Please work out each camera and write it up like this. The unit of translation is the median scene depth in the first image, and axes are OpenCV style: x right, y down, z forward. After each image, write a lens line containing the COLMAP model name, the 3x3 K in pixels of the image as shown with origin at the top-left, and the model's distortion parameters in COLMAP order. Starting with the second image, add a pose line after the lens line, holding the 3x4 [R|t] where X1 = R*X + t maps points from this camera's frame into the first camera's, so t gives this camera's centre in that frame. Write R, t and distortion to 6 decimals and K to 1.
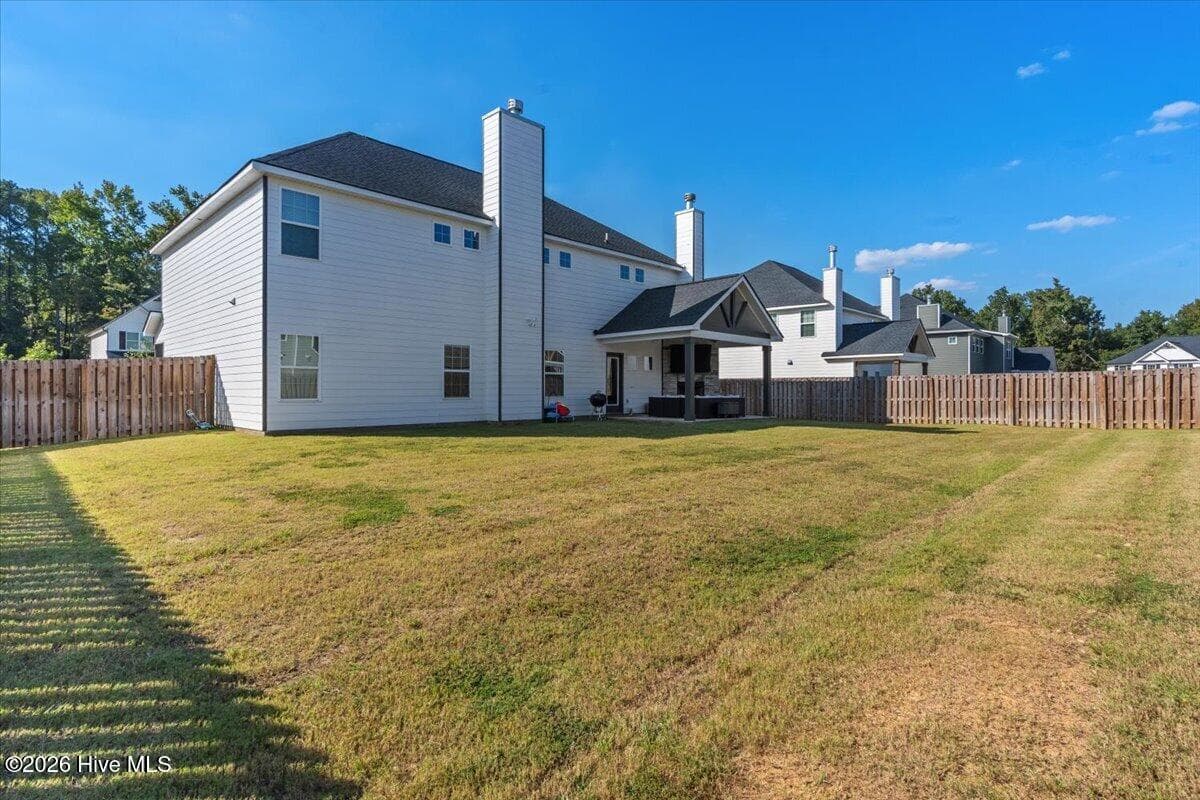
lens RADIAL K [[588.8, 0, 595.2], [0, 588.8, 384.7], [0, 0, 1]] dist [-0.000464, 0.000594]
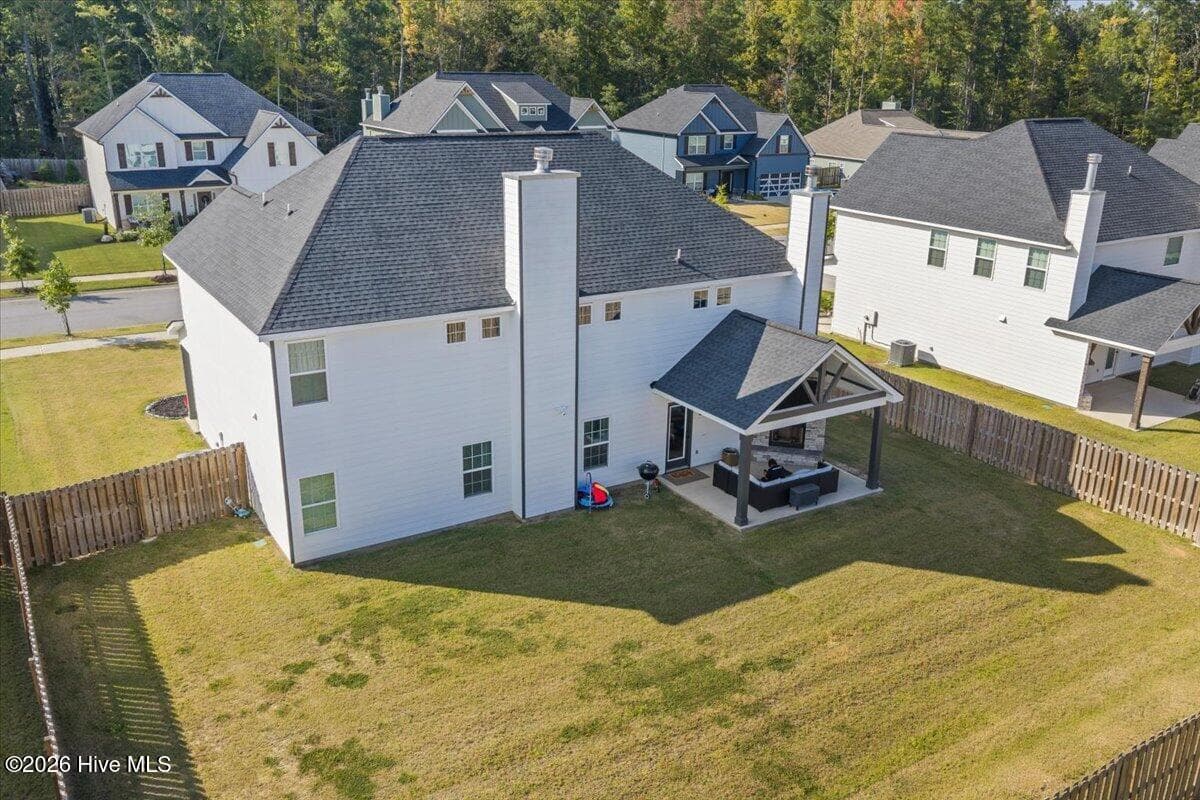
lens RADIAL K [[988.7, 0, 599.5], [0, 988.7, 407.4], [0, 0, 1]] dist [0.018320, -0.035172]
pose [[0.971538, 0.092180, -0.218215, 0.267318], [-0.014232, 0.942231, 0.334661, -0.601249], [0.236458, -0.322031, 0.916725, -0.334551]]
